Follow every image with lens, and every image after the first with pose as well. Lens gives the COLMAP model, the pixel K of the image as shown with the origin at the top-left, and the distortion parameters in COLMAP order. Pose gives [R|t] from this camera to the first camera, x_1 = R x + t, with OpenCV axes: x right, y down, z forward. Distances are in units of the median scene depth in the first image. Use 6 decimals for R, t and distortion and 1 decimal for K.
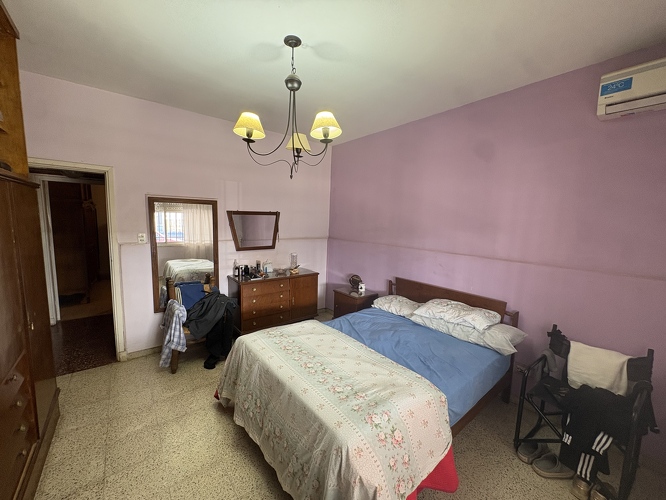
lens RADIAL K [[265.7, 0, 331.7], [0, 265.7, 248.4], [0, 0, 1]] dist [-0.001490, 0.000359]
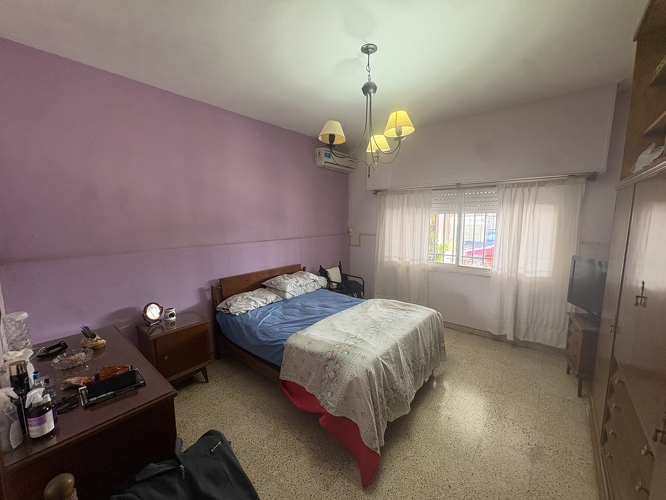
lens RADIAL K [[265.7, 0, 331.8], [0, 265.7, 250.0], [0, 0, 1]] dist [-0.001490, 0.000359]
pose [[-0.204166, -0.147485, 0.967763, -0.952137], [0.110483, 0.978798, 0.172475, -0.140789], [-0.972682, 0.142135, -0.183542, 1.093436]]
